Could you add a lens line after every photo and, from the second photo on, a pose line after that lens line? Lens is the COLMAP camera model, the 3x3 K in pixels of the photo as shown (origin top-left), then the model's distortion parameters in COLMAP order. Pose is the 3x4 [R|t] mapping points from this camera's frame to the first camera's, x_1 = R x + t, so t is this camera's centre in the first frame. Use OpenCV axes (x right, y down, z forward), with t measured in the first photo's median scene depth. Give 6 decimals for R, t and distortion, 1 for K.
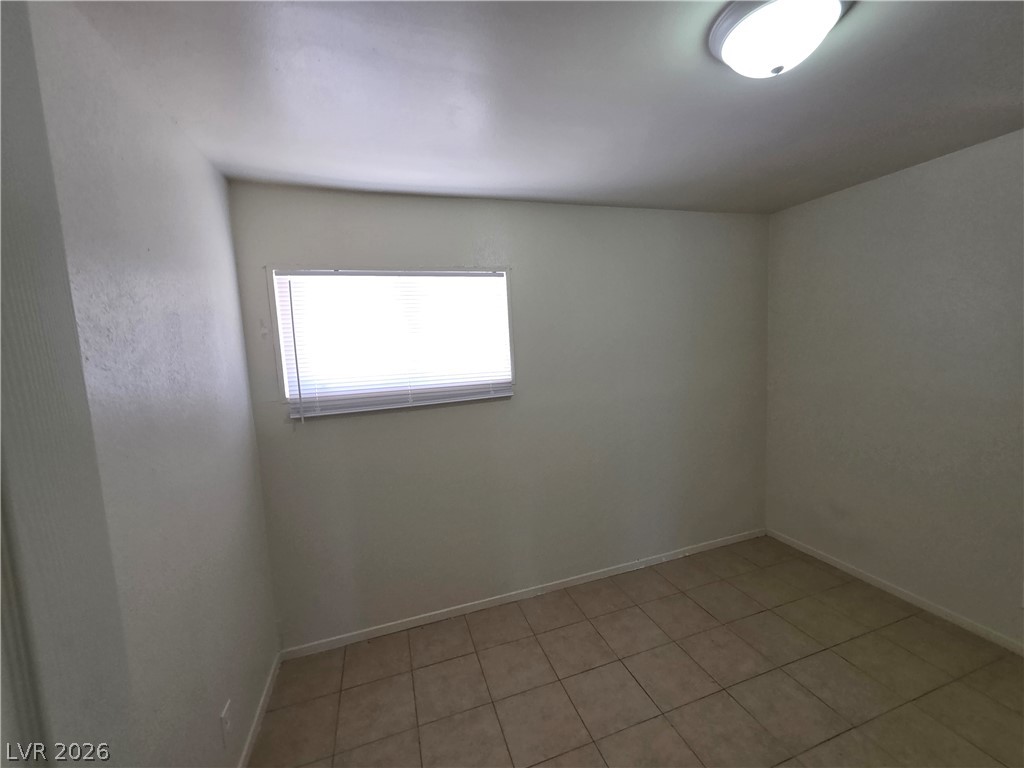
lens RADIAL K [[406.8, 0, 512.0], [0, 406.8, 385.6], [0, 0, 1]] dist [-0.000770, -0.000095]
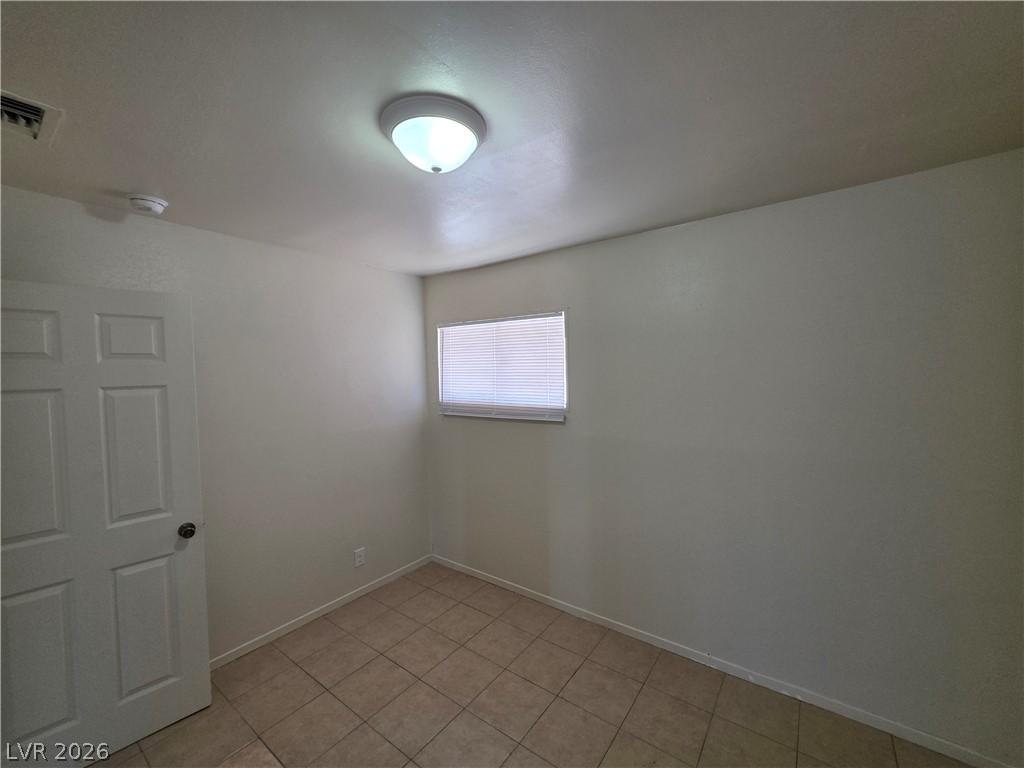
lens RADIAL K [[413.1, 0, 517.5], [0, 413.1, 383.4], [0, 0, 1]] dist [0.001363, -0.000313]
pose [[0.580607, 0.071712, -0.811019, 0.959934], [-0.092797, 0.995451, 0.021586, -0.105130], [0.808878, 0.062727, 0.584621, 0.269050]]
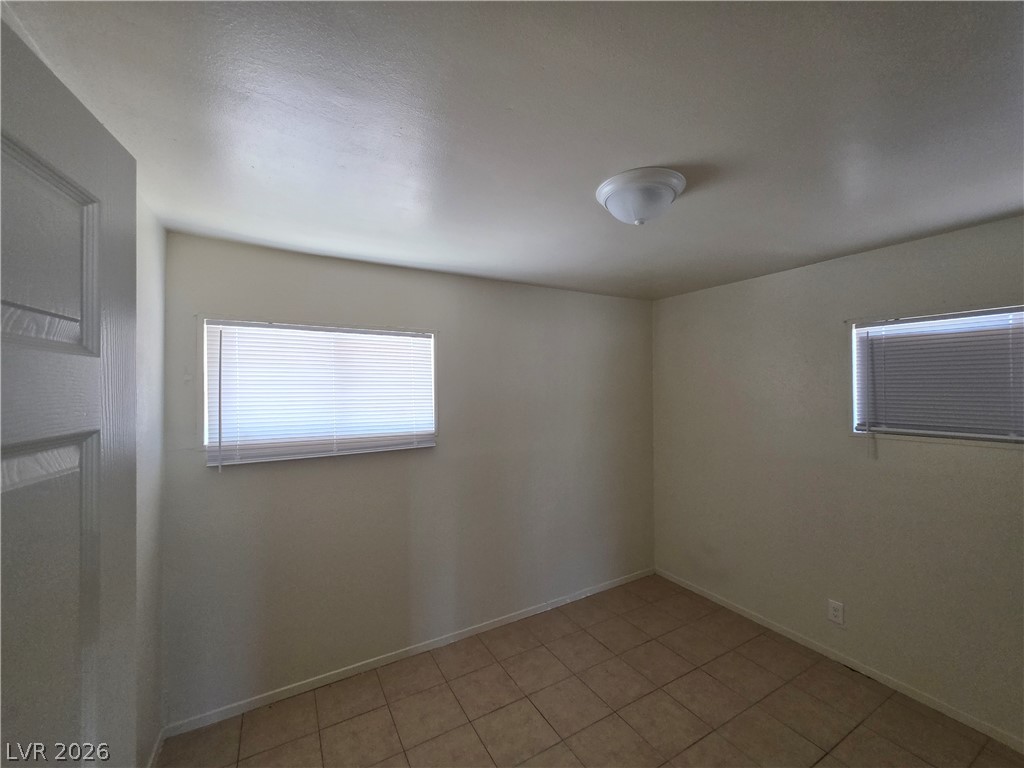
lens RADIAL K [[413.1, 0, 517.5], [0, 413.1, 383.4], [0, 0, 1]] dist [0.001363, -0.000313]
pose [[0.975766, 0.049184, 0.213218, -0.031872], [-0.022884, 0.992005, -0.124106, -0.011963], [-0.217617, 0.116219, 0.969090, -0.150605]]
